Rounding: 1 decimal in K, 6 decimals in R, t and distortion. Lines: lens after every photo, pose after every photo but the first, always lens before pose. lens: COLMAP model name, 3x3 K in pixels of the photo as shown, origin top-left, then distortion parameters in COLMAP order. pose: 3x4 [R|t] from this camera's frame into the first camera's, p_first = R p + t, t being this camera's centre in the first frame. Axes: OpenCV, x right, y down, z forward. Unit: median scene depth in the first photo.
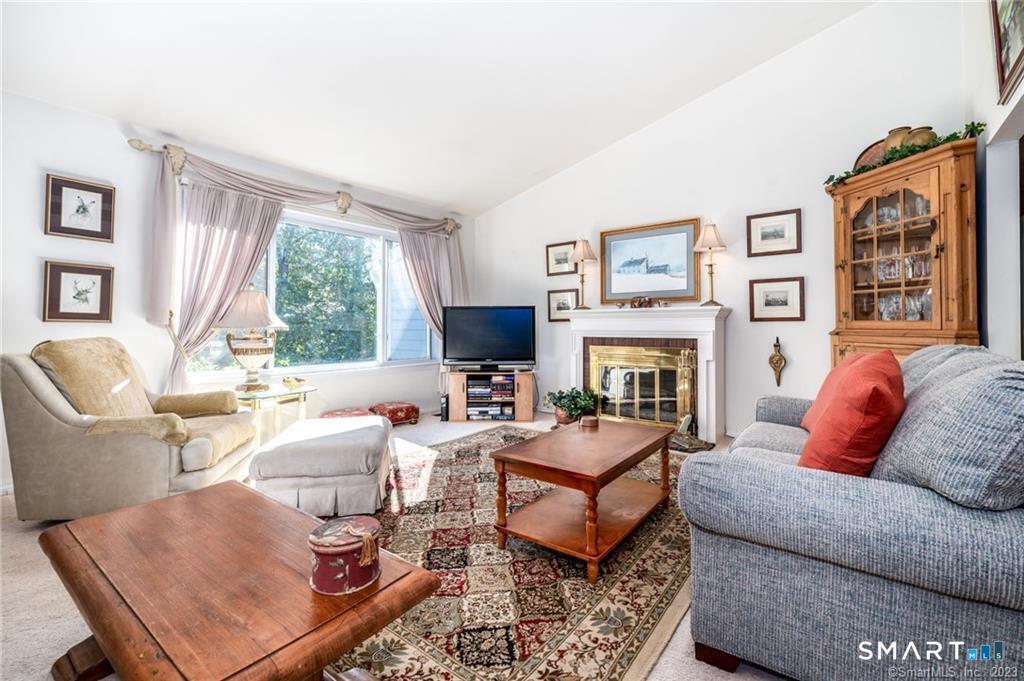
lens RADIAL K [[453.5, 0, 516.5], [0, 453.5, 313.0], [0, 0, 1]] dist [0.000014, -0.001168]
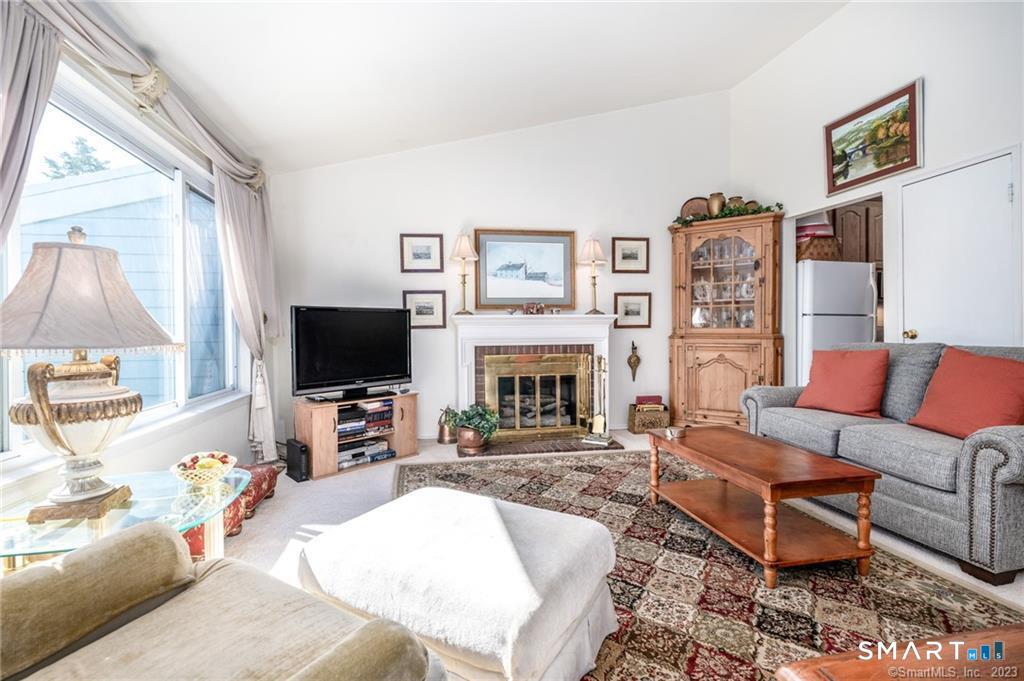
lens RADIAL K [[453.5, 0, 509.9], [0, 453.5, 333.4], [0, 0, 1]] dist [0.000014, -0.001168]
pose [[0.670399, -0.009004, 0.741946, -0.551430], [-0.013803, 0.999602, 0.024603, 0.006848], [-0.741872, -0.026735, 0.670008, 0.432497]]
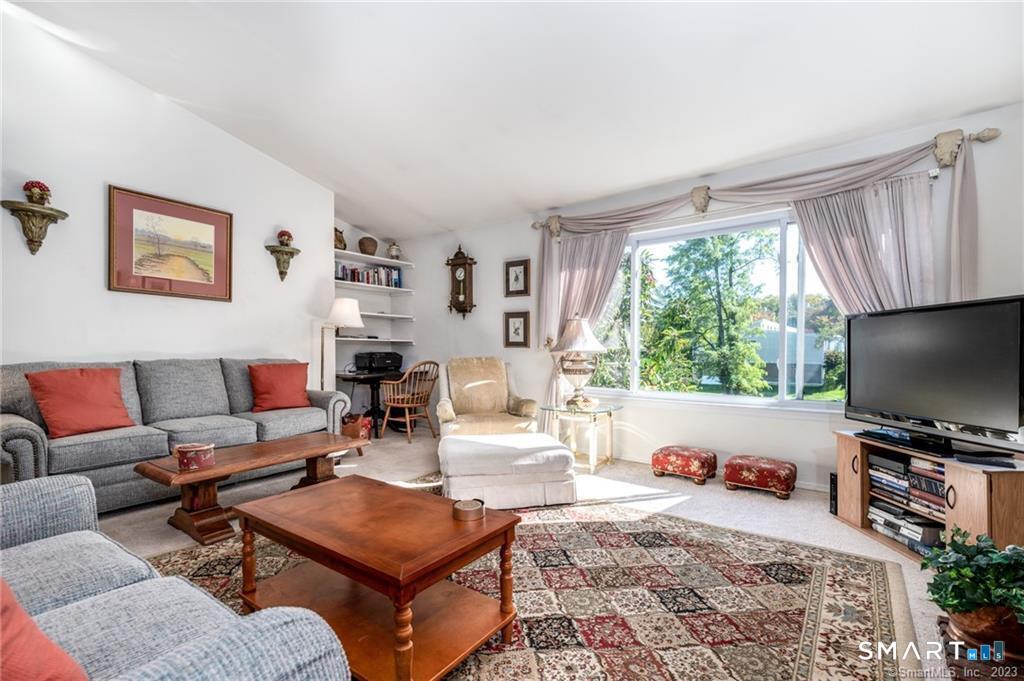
lens RADIAL K [[453.5, 0, 503.3], [0, 453.5, 359.7], [0, 0, 1]] dist [0.000014, -0.001168]
pose [[-0.012220, 0.014510, -0.999820, 0.335762], [0.025268, 0.999580, 0.014197, 0.019815], [0.999606, -0.025090, -0.012581, 0.481695]]
